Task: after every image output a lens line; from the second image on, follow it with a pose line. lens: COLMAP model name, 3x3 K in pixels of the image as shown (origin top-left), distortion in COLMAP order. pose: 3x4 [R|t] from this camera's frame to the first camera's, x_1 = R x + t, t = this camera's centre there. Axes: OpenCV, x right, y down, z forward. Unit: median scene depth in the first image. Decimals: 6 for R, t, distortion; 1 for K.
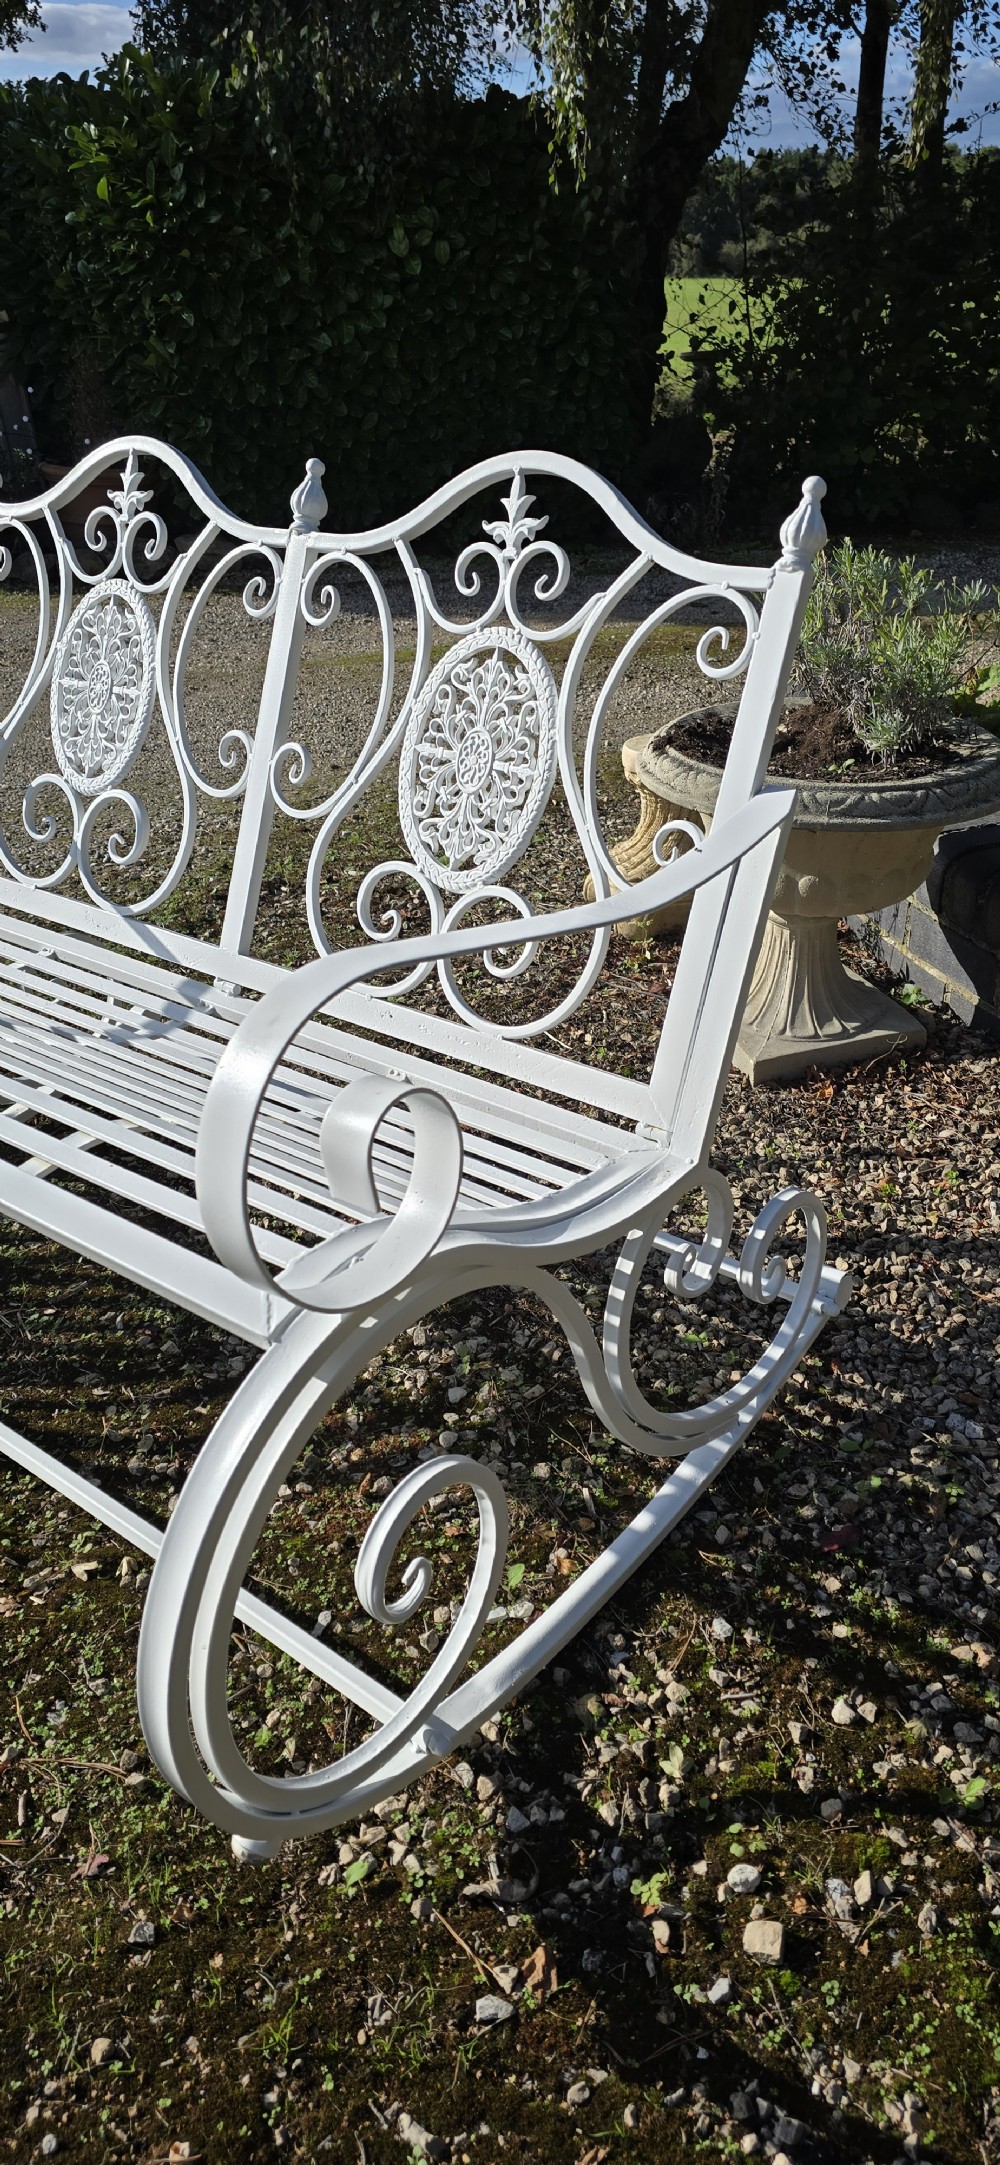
lens RADIAL K [[1451.5, 0, 505.9], [0, 1451.5, 1066.8], [0, 0, 1]] dist [0.067768, -0.064822]
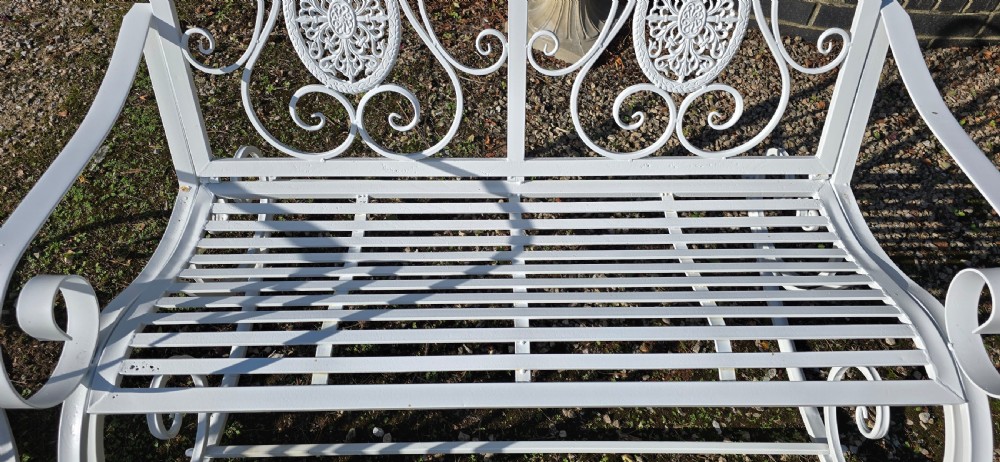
lens RADIAL K [[670.5, 0, 502.5], [0, 670.5, 231.1], [0, 0, 1]] dist [0.067768, -0.064822]
pose [[0.774858, -0.481822, 0.409196, -0.541605], [0.261181, 0.833511, 0.486871, -0.379918], [-0.575655, -0.270382, 0.771696, 0.380686]]
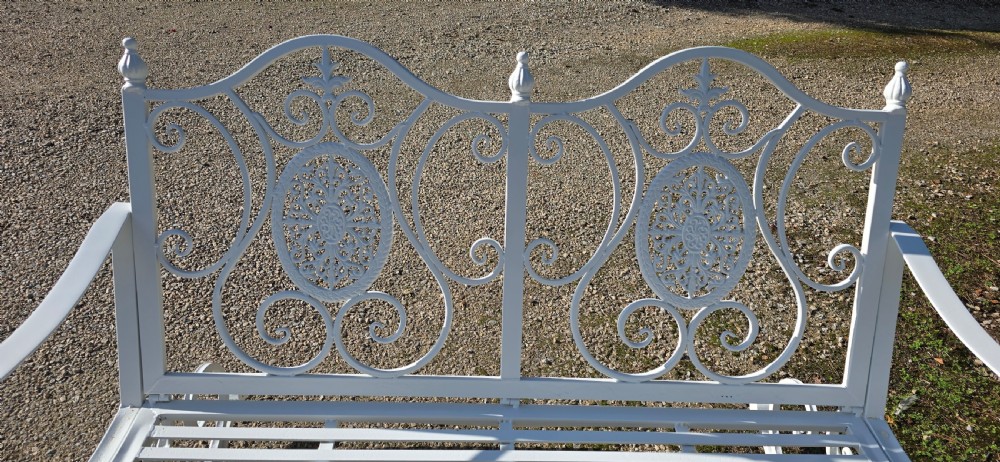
lens RADIAL K [[670.5, 0, 497.8], [0, 670.5, 225.6], [0, 0, 1]] dist [0.067768, -0.064822]
pose [[0.996225, 0.050094, 0.070892, -1.228703], [-0.057314, 0.992948, 0.103776, -0.450650], [-0.065194, -0.107447, 0.992071, 0.691105]]
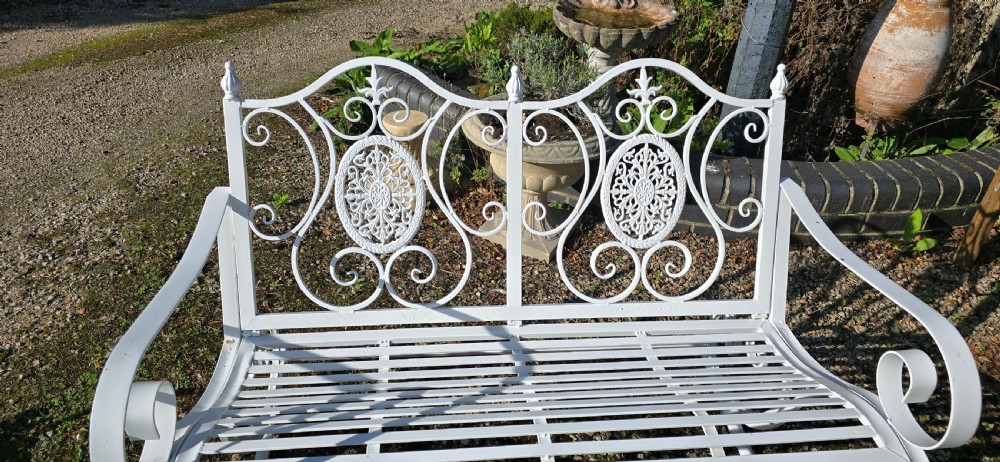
lens RADIAL K [[670.5, 0, 491.7], [0, 670.5, 229.7], [0, 0, 1]] dist [0.067768, -0.064822]
pose [[0.721404, -0.318938, 0.614699, -0.728773], [0.265298, 0.947196, 0.180104, -0.345819], [-0.639682, 0.033151, 0.767924, 0.295028]]
